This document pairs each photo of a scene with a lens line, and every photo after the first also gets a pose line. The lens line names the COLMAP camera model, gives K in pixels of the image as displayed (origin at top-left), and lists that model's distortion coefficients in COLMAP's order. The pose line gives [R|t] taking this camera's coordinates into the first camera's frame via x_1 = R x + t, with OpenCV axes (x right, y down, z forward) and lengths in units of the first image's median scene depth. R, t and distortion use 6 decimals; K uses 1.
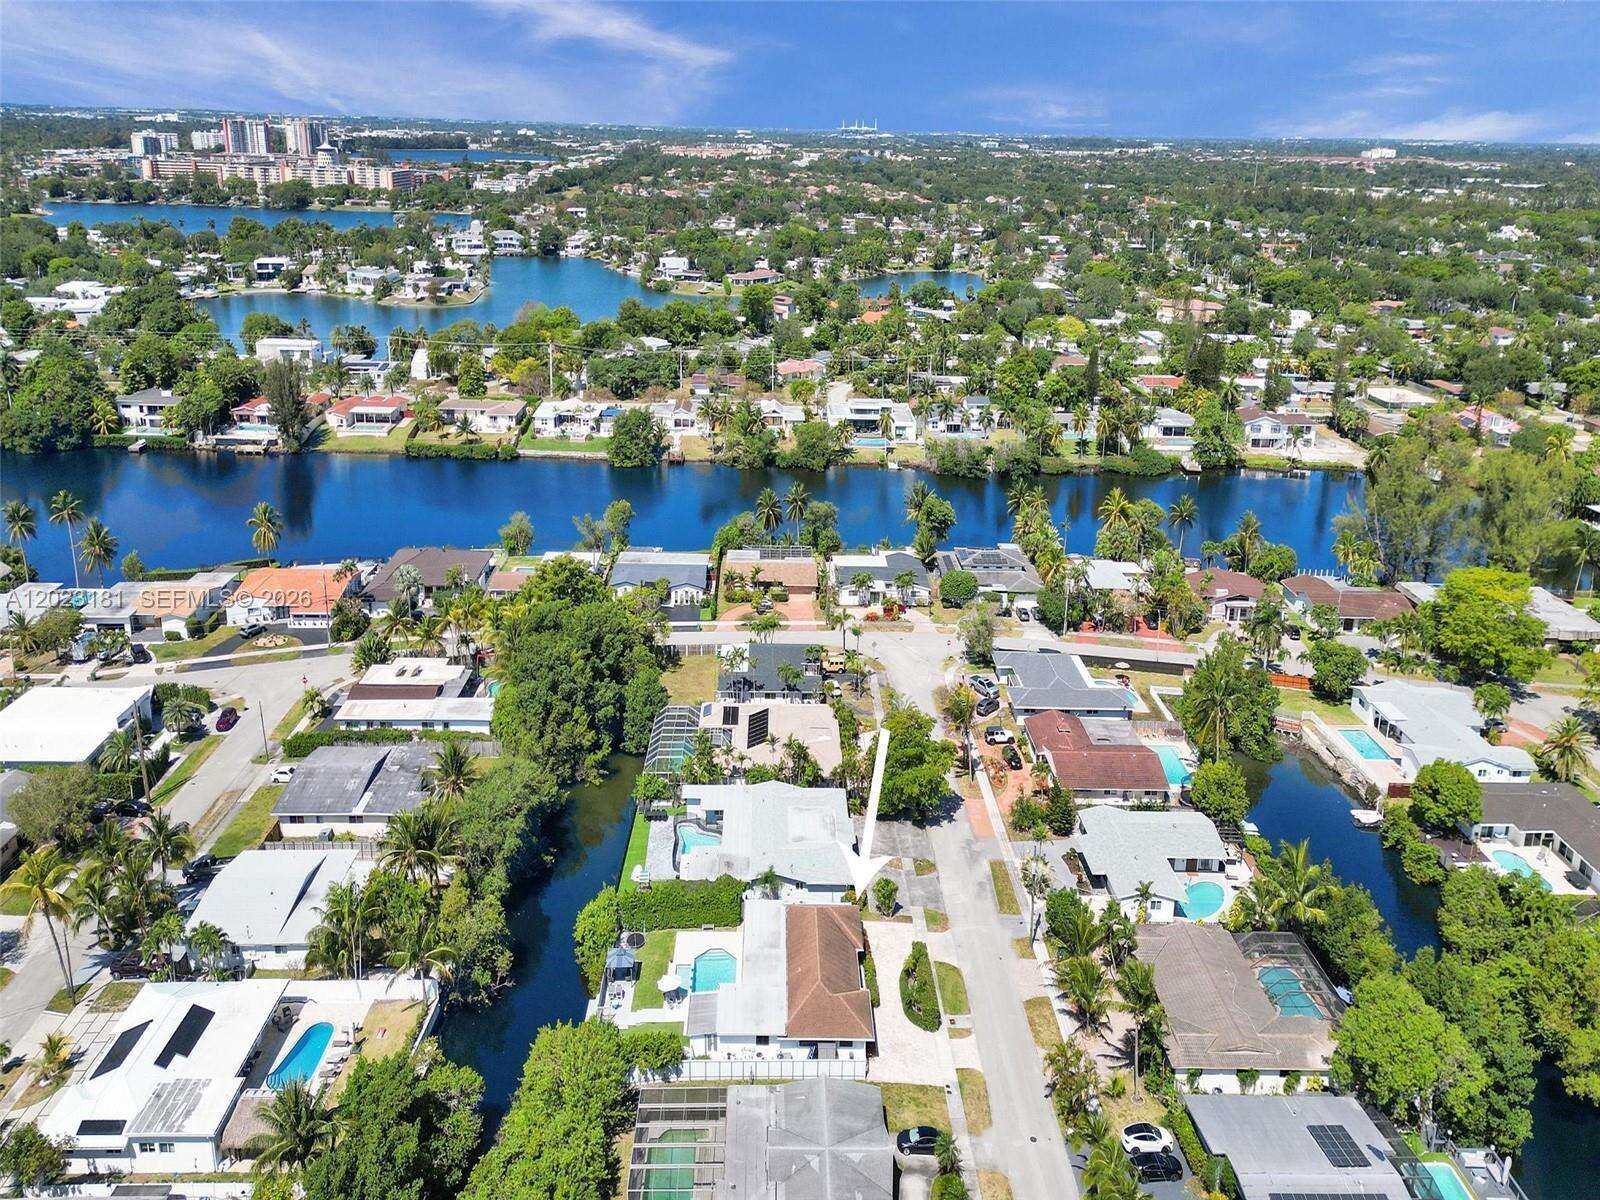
lens RADIAL K [[1070.9, 0, 788.0], [0, 1070.9, 599.0], [0, 0, 1]] dist [0.081421, -0.066562]
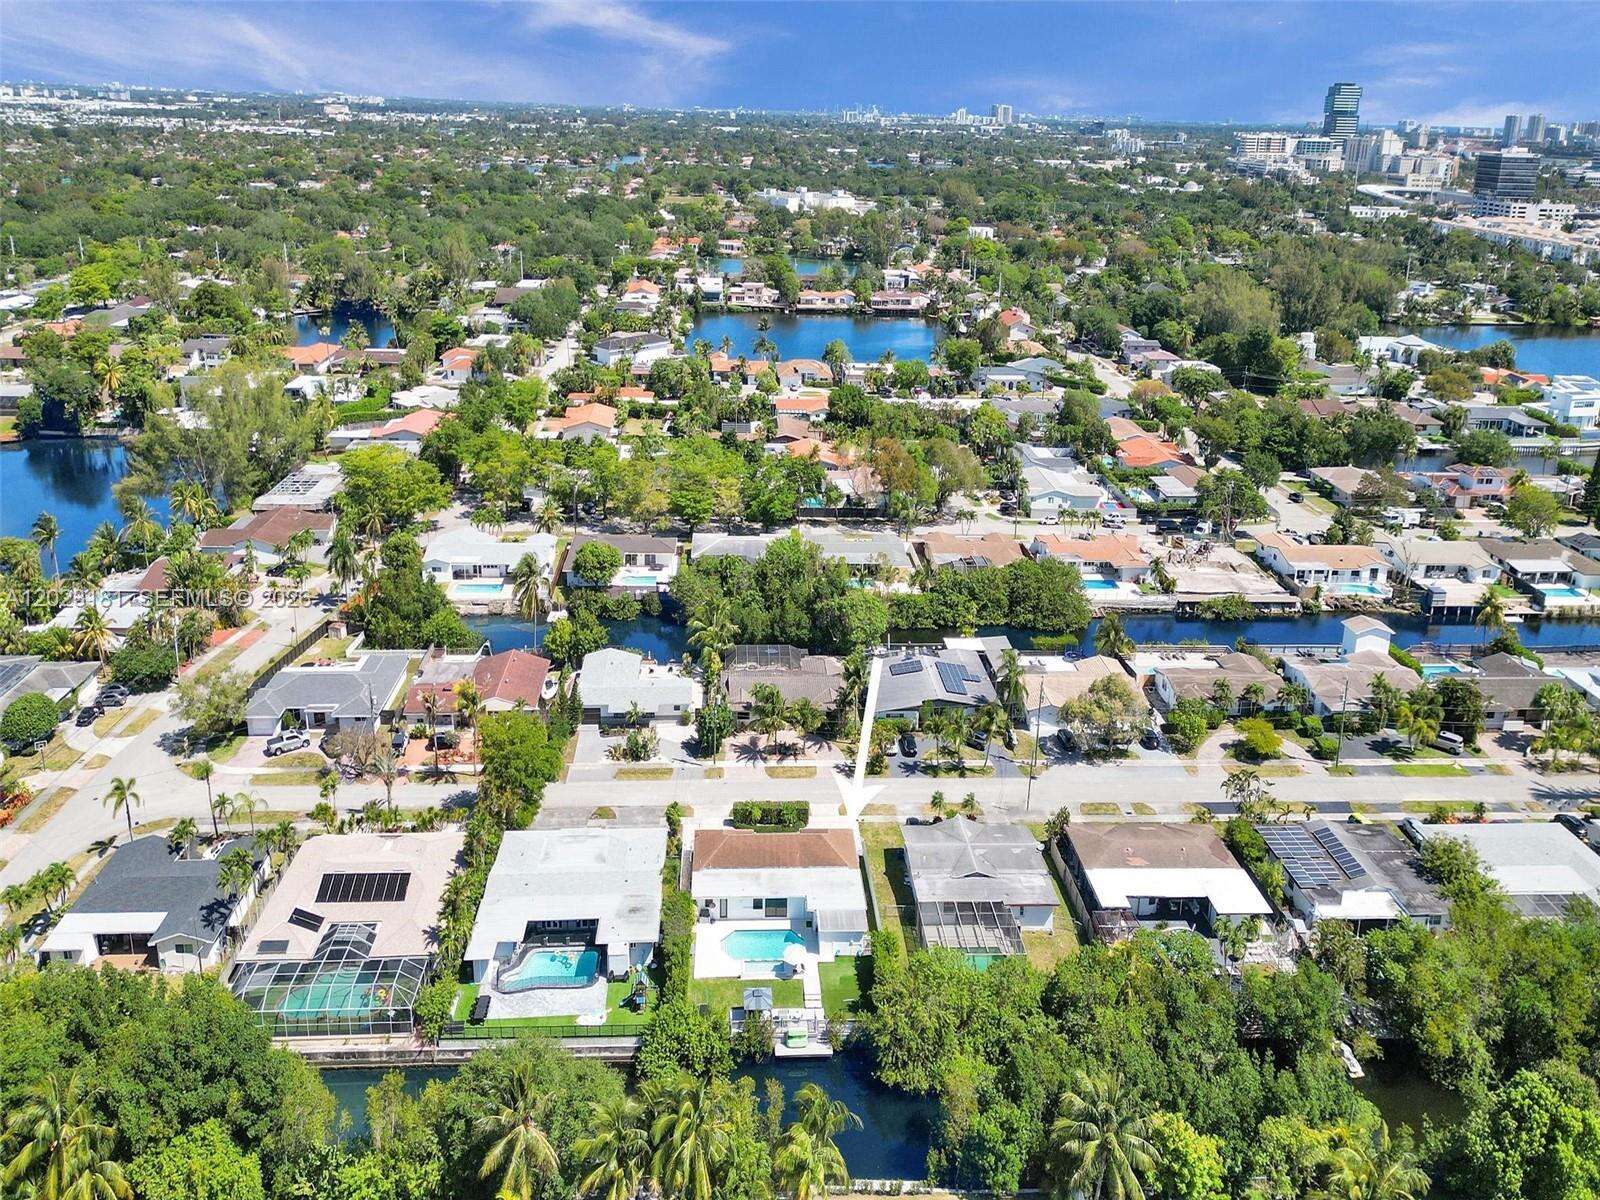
lens RADIAL K [[1070.9, 0, 788.0], [0, 1070.9, 599.0], [0, 0, 1]] dist [0.081421, -0.066562]
pose [[-0.039200, -0.435936, 0.899123, -0.627796], [0.376118, 0.827200, 0.417463, -0.250775], [-0.925742, 0.354541, 0.131537, 0.533961]]
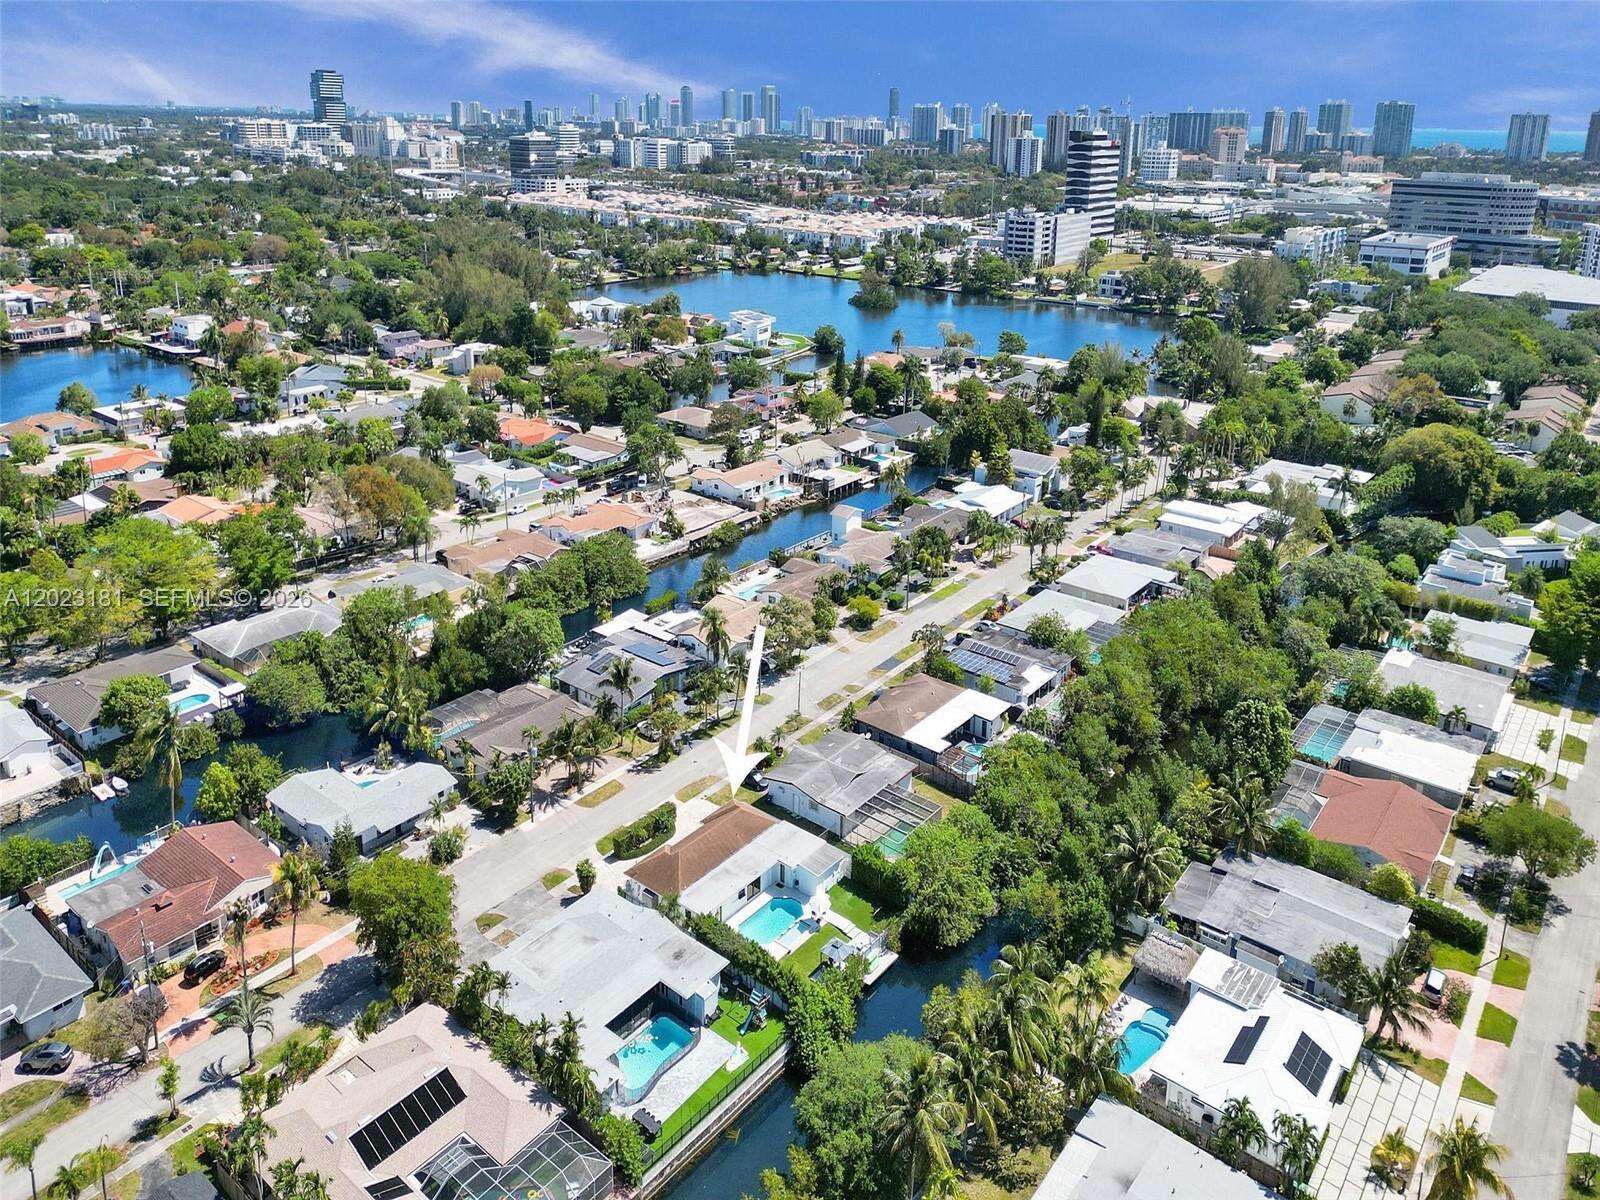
lens RADIAL K [[1070.9, 0, 788.0], [0, 1070.9, 599.0], [0, 0, 1]] dist [0.081421, -0.066562]
pose [[-0.771541, -0.291953, 0.565233, -0.441043], [0.223678, 0.707263, 0.670632, -0.435435], [-0.595561, 0.643850, -0.480379, 0.955678]]
